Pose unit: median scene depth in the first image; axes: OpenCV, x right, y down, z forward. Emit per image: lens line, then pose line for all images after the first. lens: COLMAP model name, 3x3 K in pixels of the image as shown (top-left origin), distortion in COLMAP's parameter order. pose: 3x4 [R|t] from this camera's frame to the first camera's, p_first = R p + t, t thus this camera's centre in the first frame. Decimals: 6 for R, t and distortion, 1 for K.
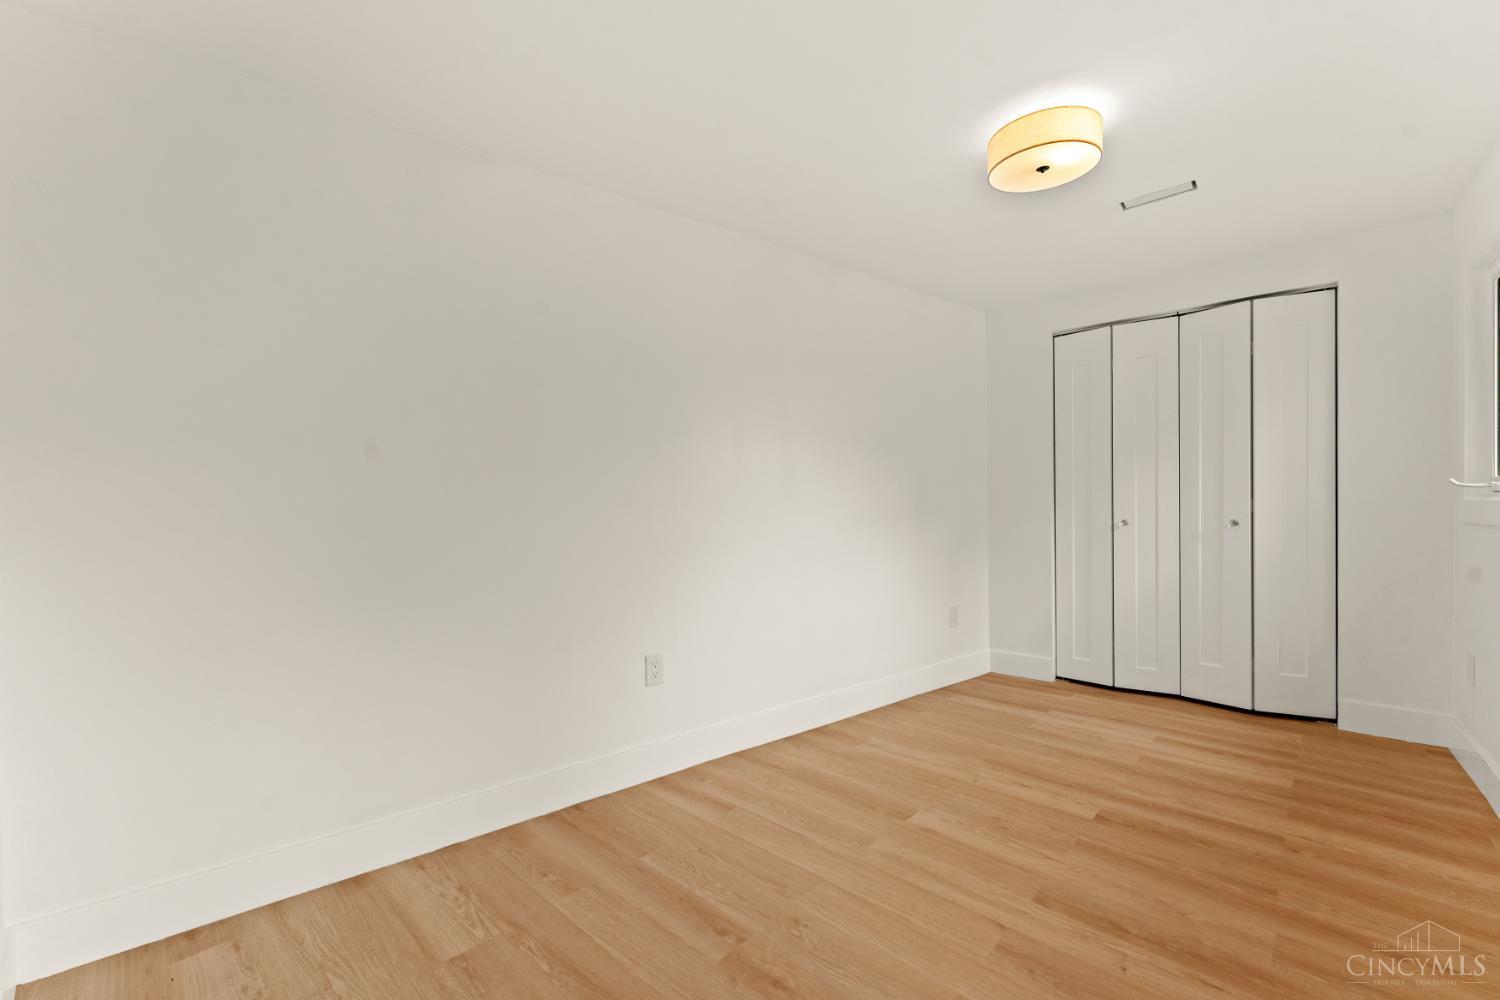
lens RADIAL K [[583.9, 0, 750.0], [0, 583.9, 500.0], [0, 0, 1]] dist [-0.000770, -0.000200]
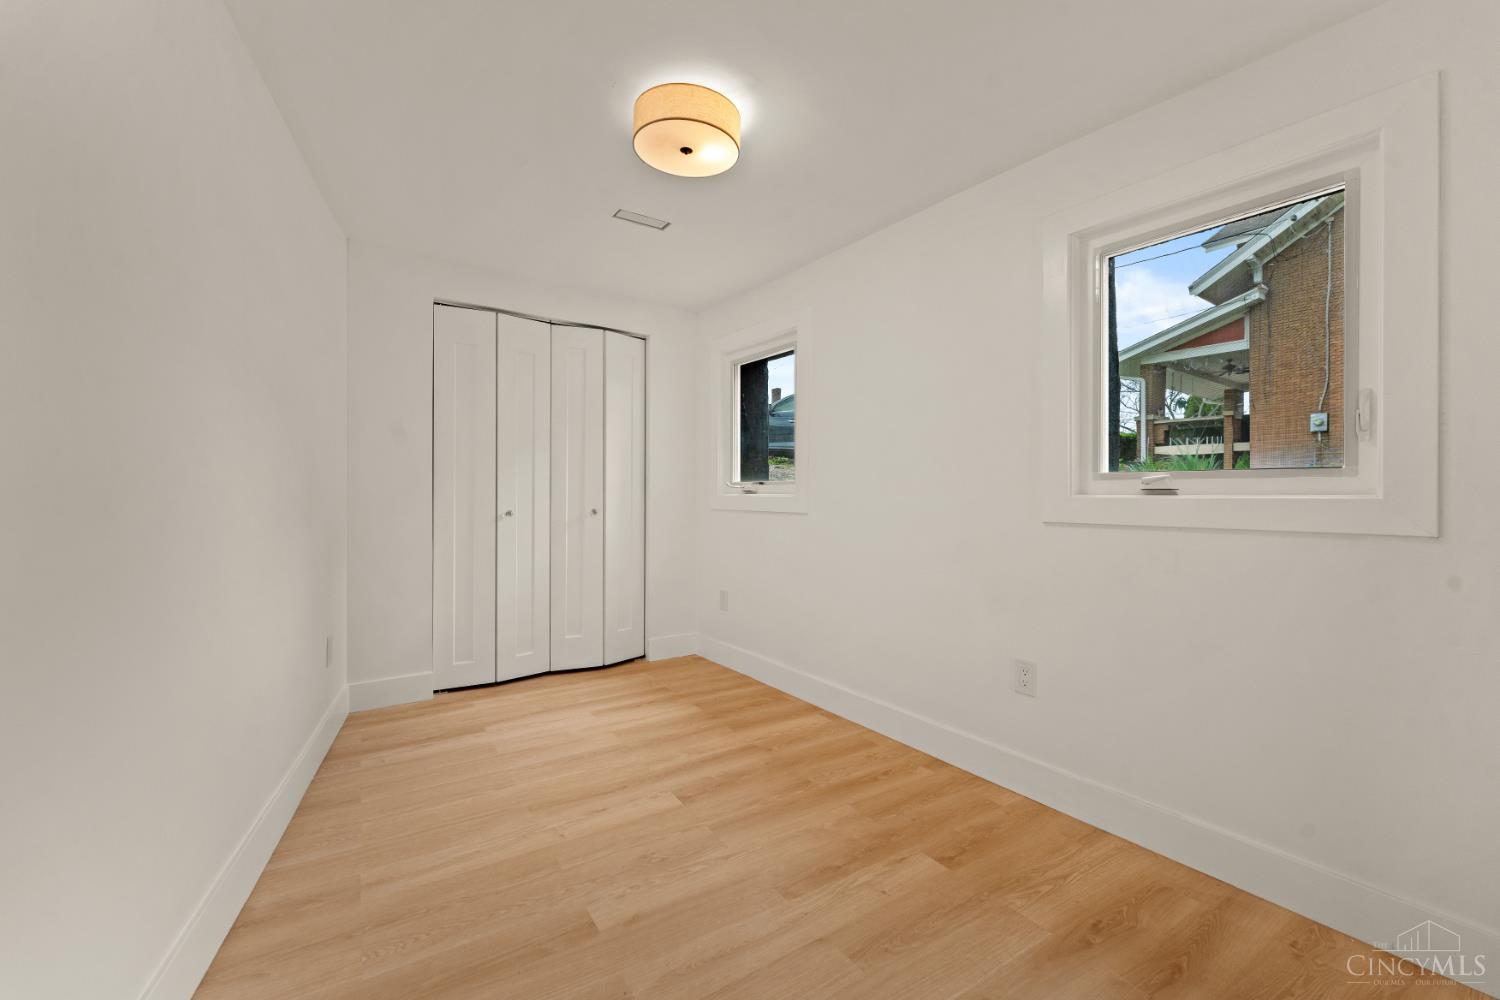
lens RADIAL K [[583.9, 0, 750.0], [0, 583.9, 500.0], [0, 0, 1]] dist [-0.000770, -0.000200]
pose [[0.275677, 0.002361, 0.961247, -0.272338], [-0.020371, 0.999787, 0.003386, 0.004988], [-0.961034, -0.020515, 0.275666, 0.451959]]
